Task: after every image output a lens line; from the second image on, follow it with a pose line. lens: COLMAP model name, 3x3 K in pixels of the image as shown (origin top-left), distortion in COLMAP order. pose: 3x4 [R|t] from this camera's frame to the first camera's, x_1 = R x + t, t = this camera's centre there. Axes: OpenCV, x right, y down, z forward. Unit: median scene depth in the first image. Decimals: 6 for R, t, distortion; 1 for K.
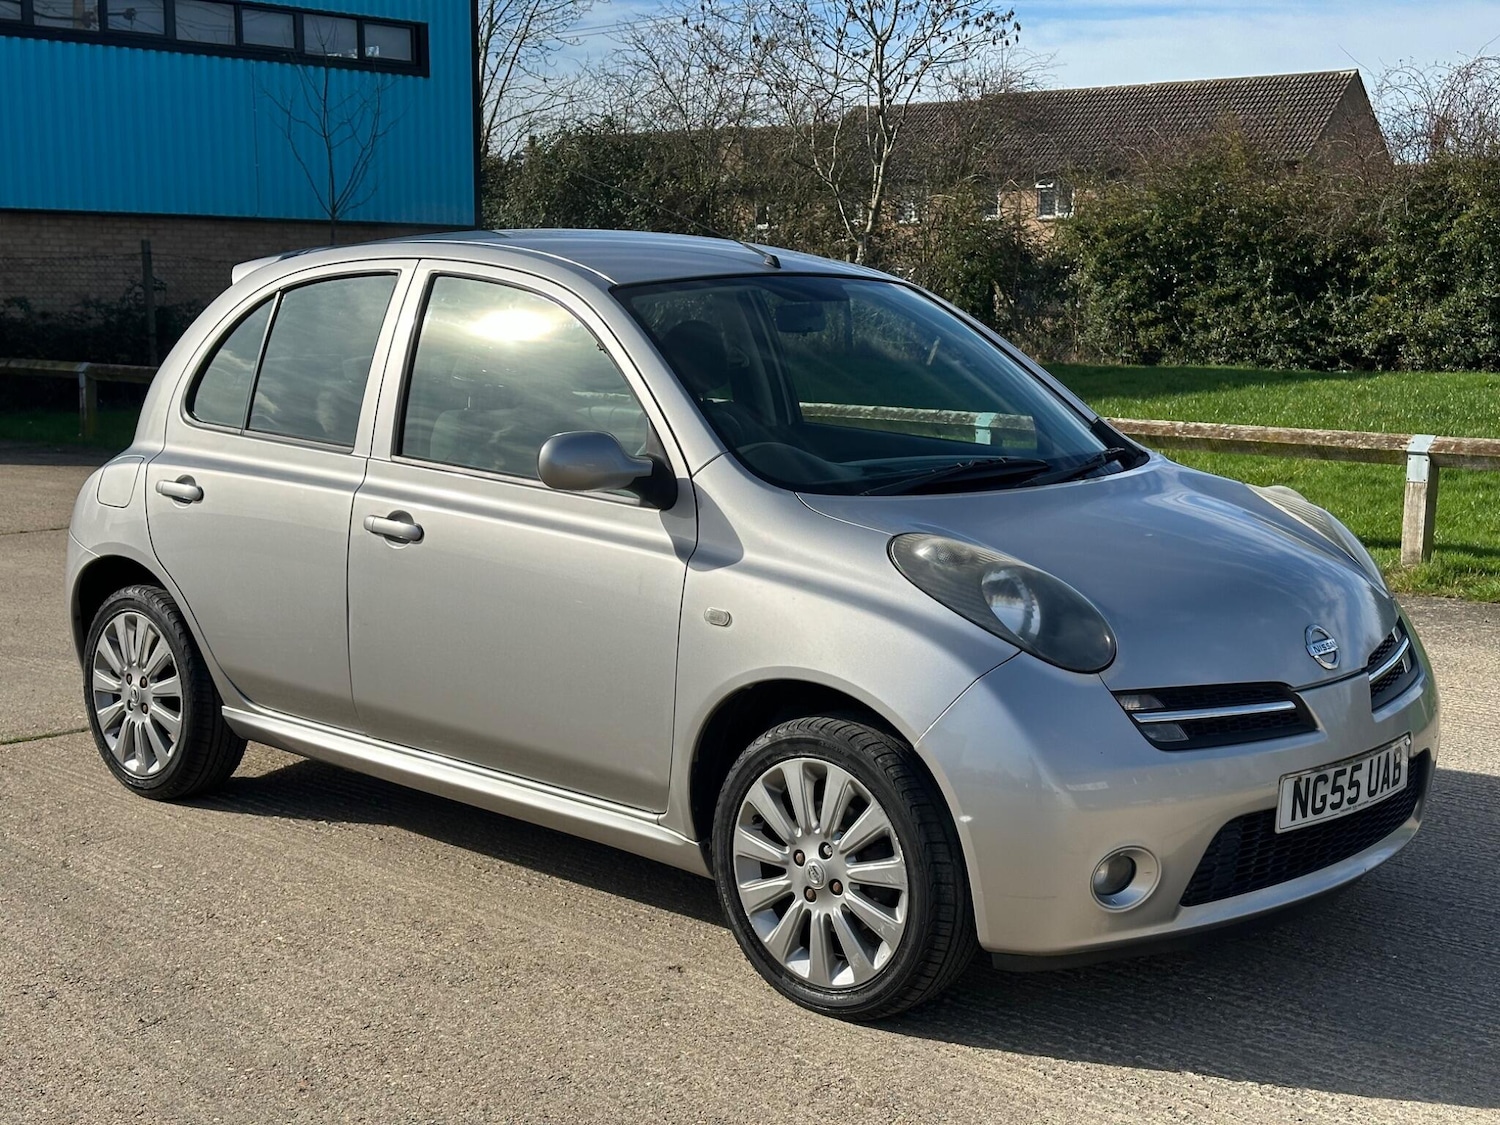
lens RADIAL K [[2076.5, 0, 775.6], [0, 2076.5, 583.9], [0, 0, 1]] dist [0.122279, 0.000000]
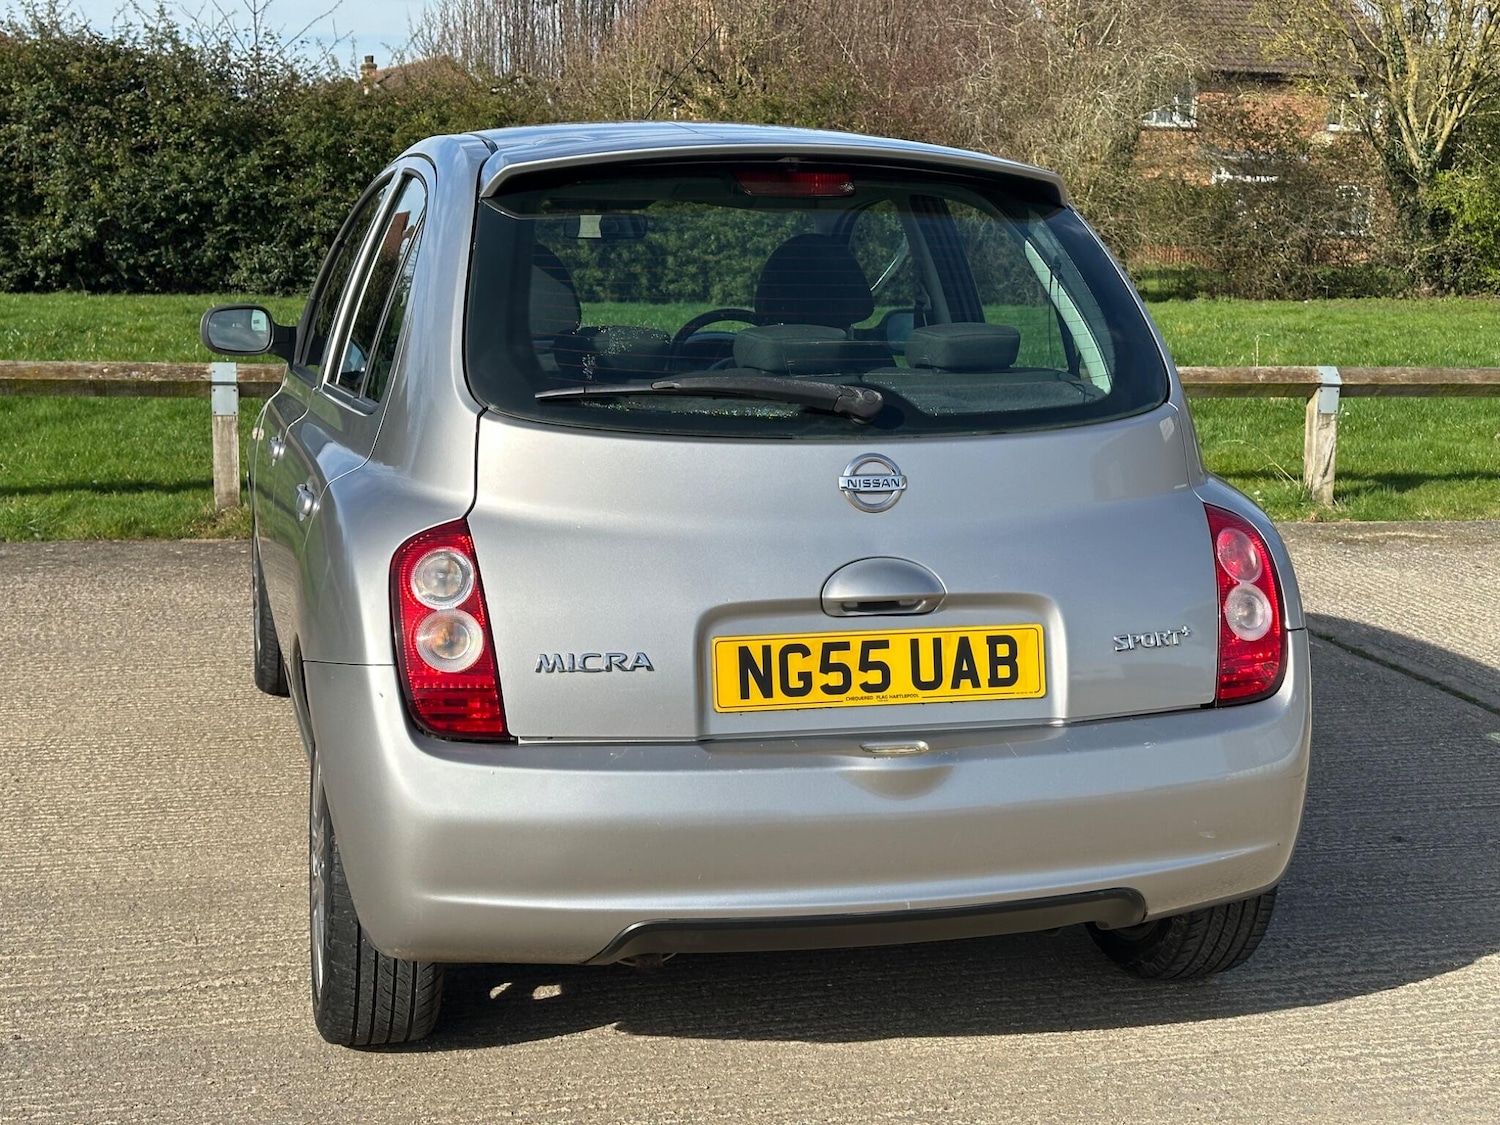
lens RADIAL K [[2076.5, 0, 734.3], [0, 2076.5, 555.0], [0, 0, 1]] dist [0.122279, 0.000000]
pose [[0.545410, -0.128289, 0.828293, -0.186495], [0.101487, 0.991054, 0.086670, -0.023911], [-0.832002, 0.036790, 0.553551, 0.164871]]
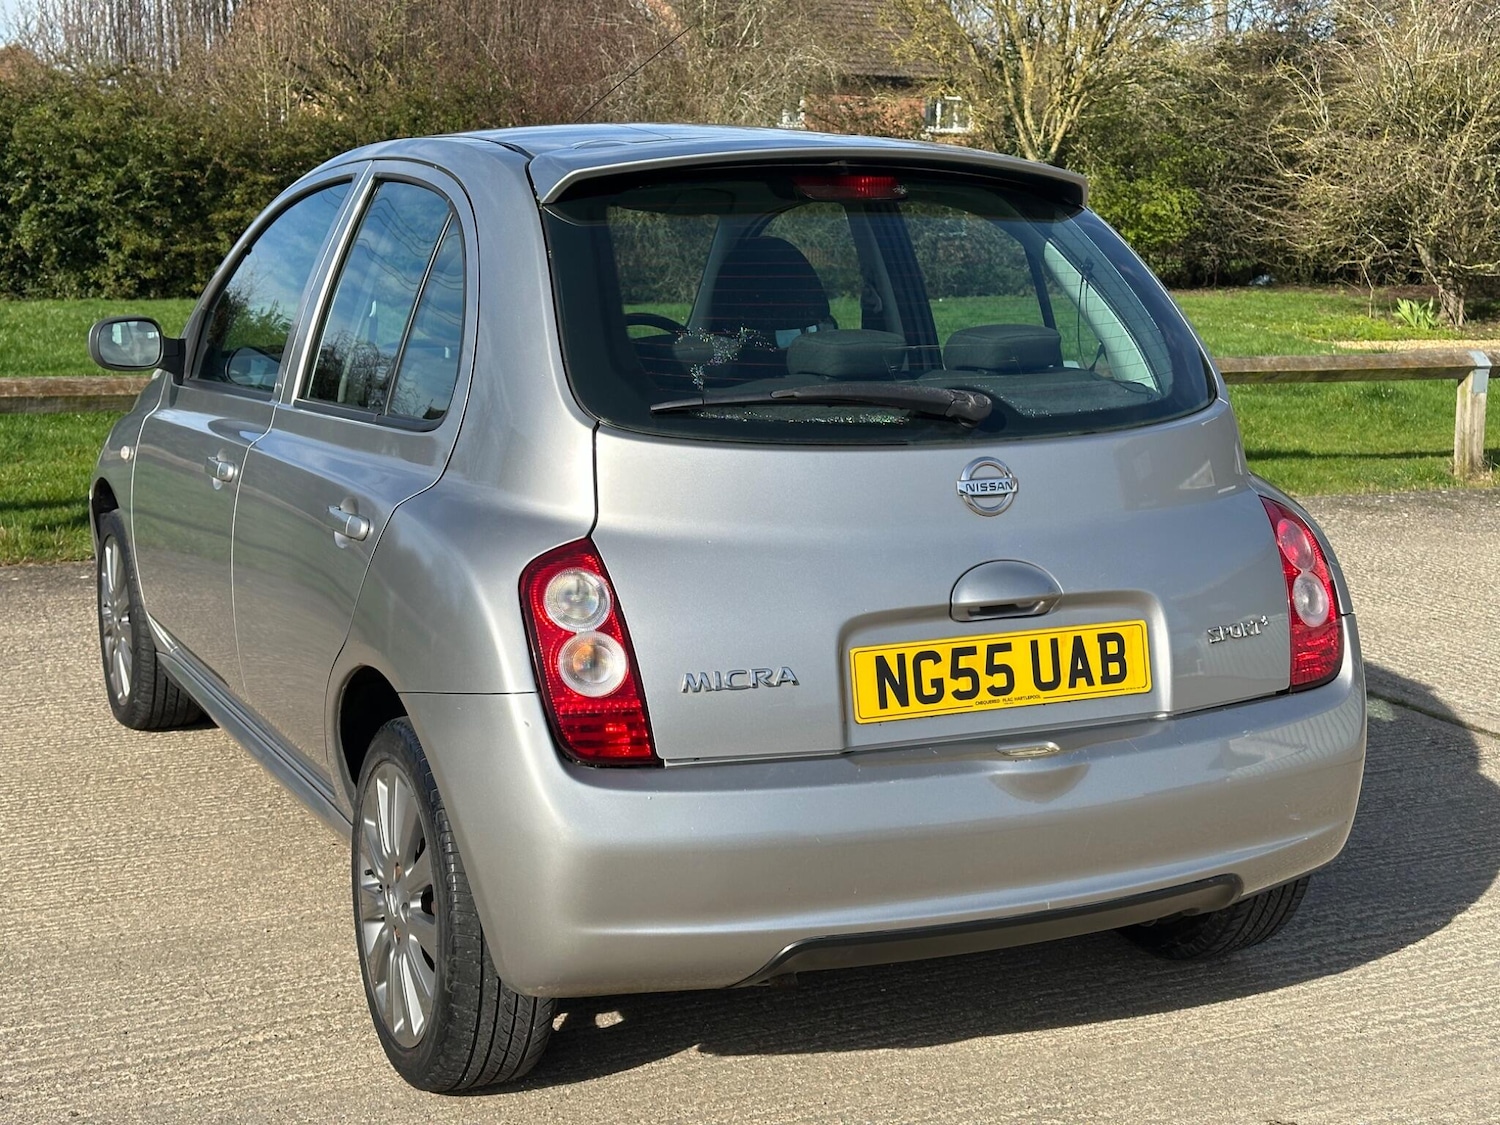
lens RADIAL K [[2076.5, 0, 735.7], [0, 2076.5, 565.6], [0, 0, 1]] dist [0.122279, 0.000000]
pose [[0.375003, -0.151646, 0.914536, -0.203867], [0.121271, 0.986077, 0.113781, -0.029595], [-0.919057, 0.068238, 0.388172, 0.204348]]
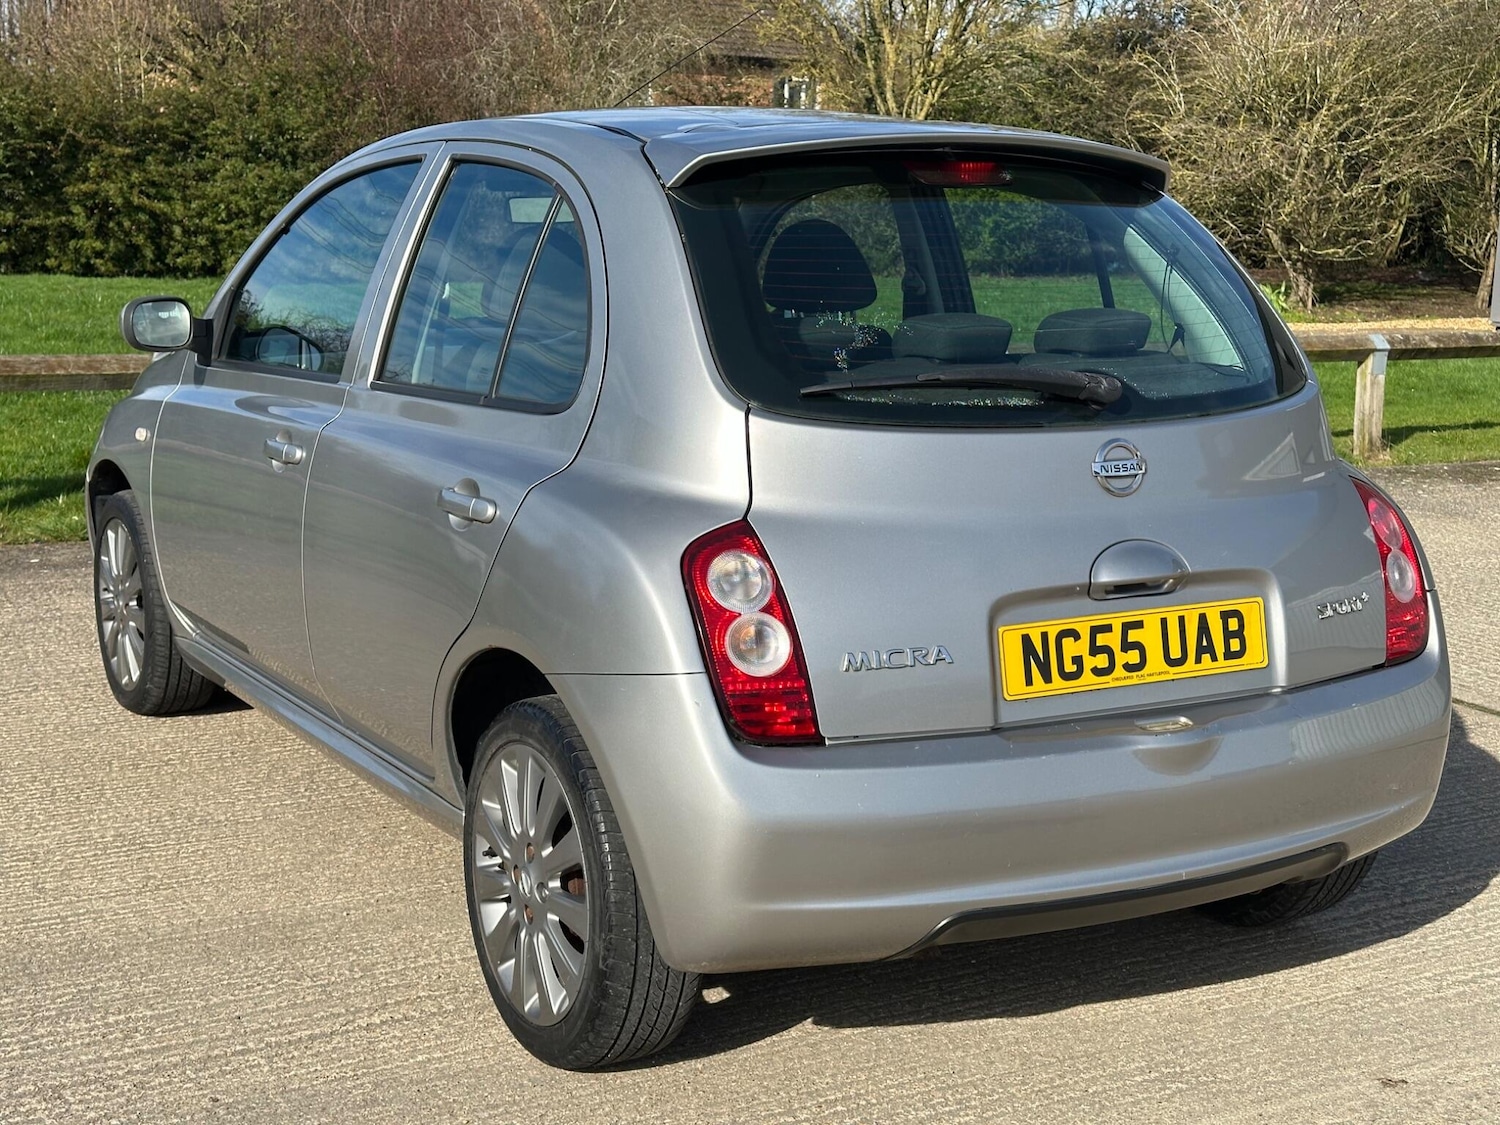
lens RADIAL K [[2076.5, 0, 734.7], [0, 2076.5, 567.3], [0, 0, 1]] dist [0.122279, 0.000000]
pose [[0.301145, -0.163379, 0.939478, -0.214934], [0.116947, 0.984104, 0.133653, -0.033139], [-0.946380, 0.069621, 0.315465, 0.228049]]
